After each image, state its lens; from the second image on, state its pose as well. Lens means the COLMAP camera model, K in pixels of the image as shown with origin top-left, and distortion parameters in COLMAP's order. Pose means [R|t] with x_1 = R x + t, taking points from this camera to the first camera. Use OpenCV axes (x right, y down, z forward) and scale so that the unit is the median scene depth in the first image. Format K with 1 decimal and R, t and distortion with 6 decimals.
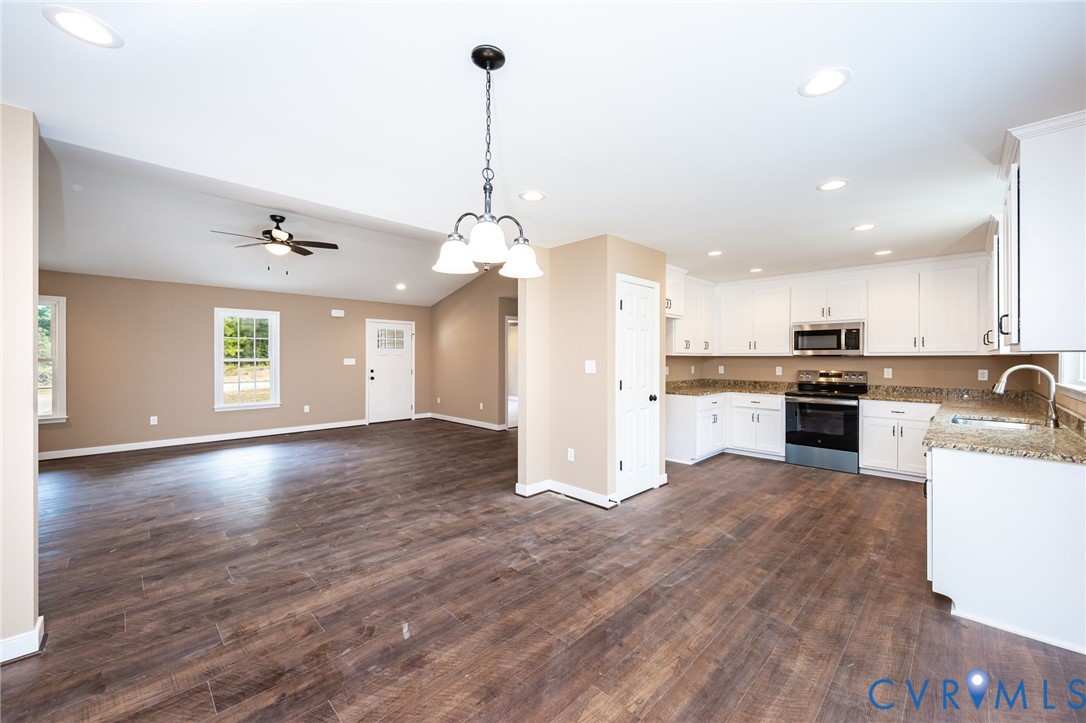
lens RADIAL K [[424.2, 0, 546.3], [0, 424.2, 358.6], [0, 0, 1]] dist [-0.003876, 0.000068]
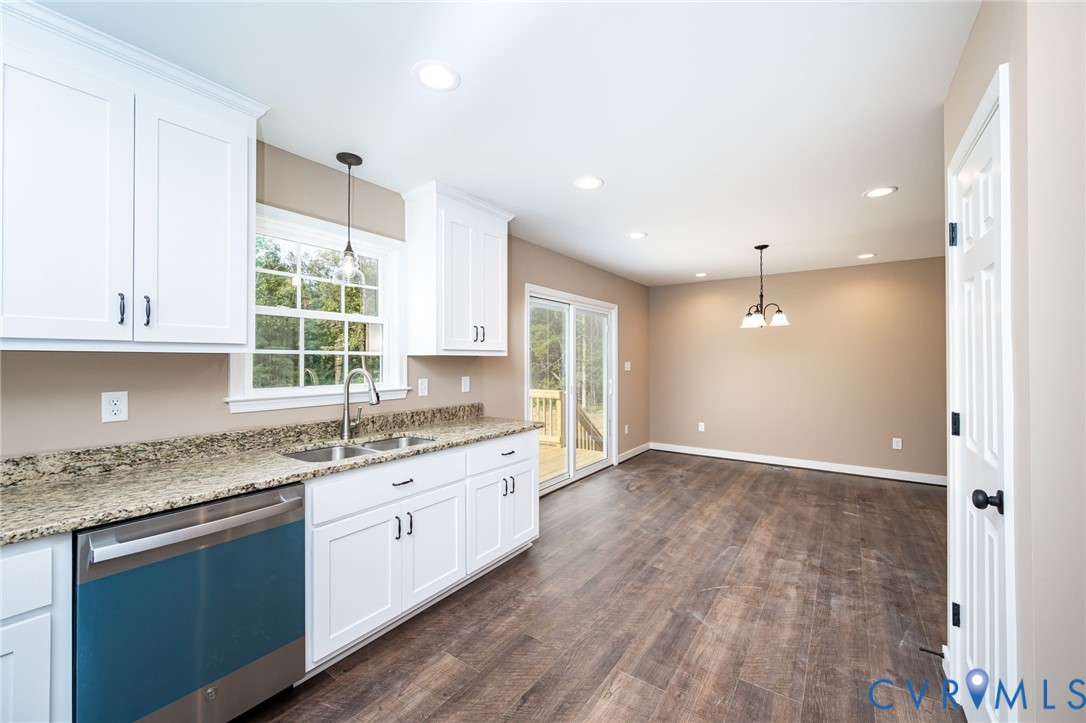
lens RADIAL K [[424.2, 0, 546.3], [0, 424.2, 358.6], [0, 0, 1]] dist [-0.003876, 0.000068]
pose [[-0.986031, 0.000954, -0.166560, 0.714277], [0.001577, 0.999992, -0.003609, -0.001705], [0.166555, -0.003821, -0.986025, 1.484492]]
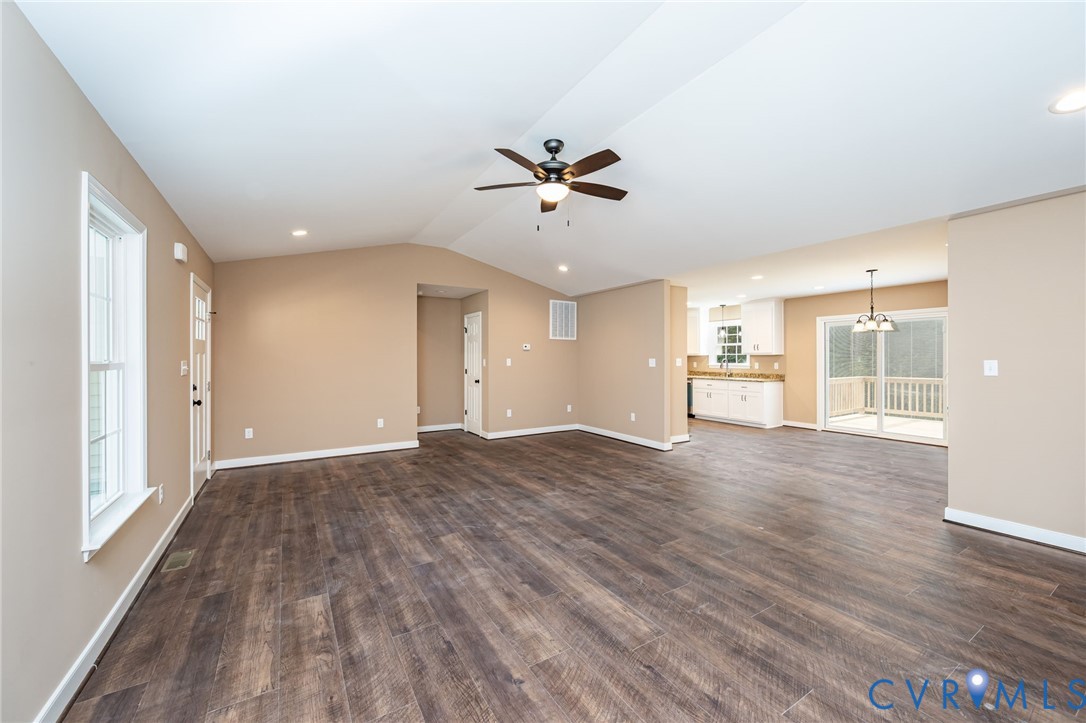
lens RADIAL K [[424.2, 0, 546.3], [0, 424.2, 358.6], [0, 0, 1]] dist [-0.003876, 0.000068]
pose [[0.231719, -0.001360, 0.972782, -1.833316], [0.007545, 0.999971, -0.000400, 0.002449], [-0.972753, 0.007432, 0.231723, 1.235148]]
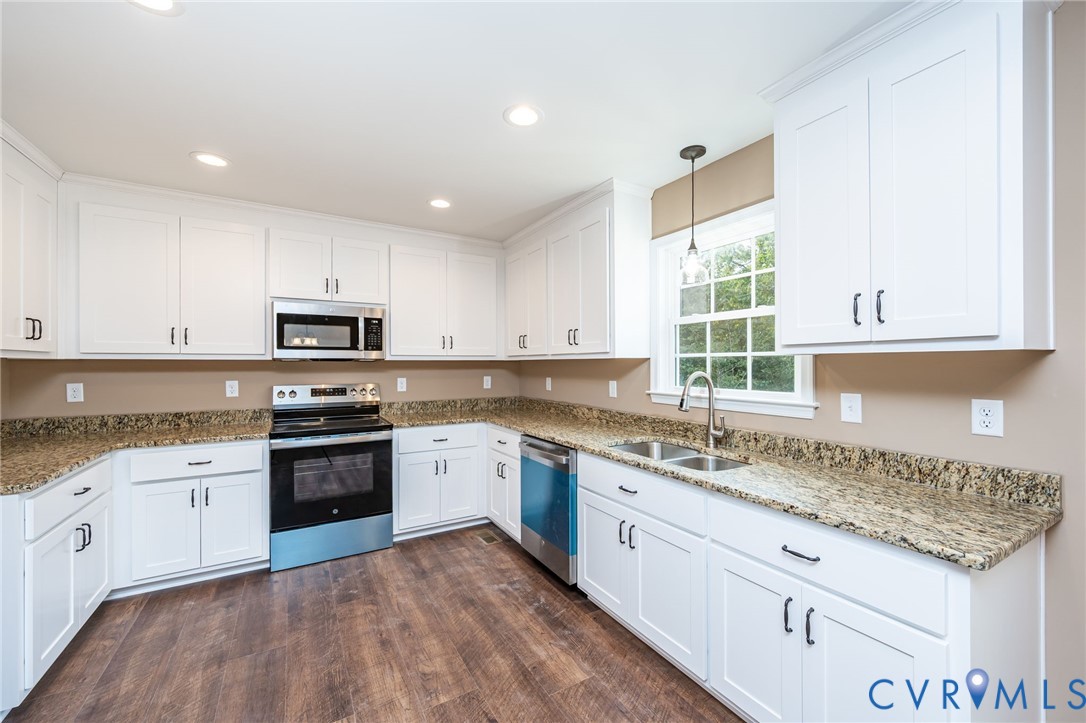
lens RADIAL K [[426.4, 0, 542.0], [0, 426.4, 363.8], [0, 0, 1]] dist [-0.003188, -0.000106]
pose [[0.251280, -0.001948, 0.967913, 0.239175], [0.002713, 0.999995, 0.001308, -0.002083], [-0.967911, 0.002297, 0.251284, 0.849881]]
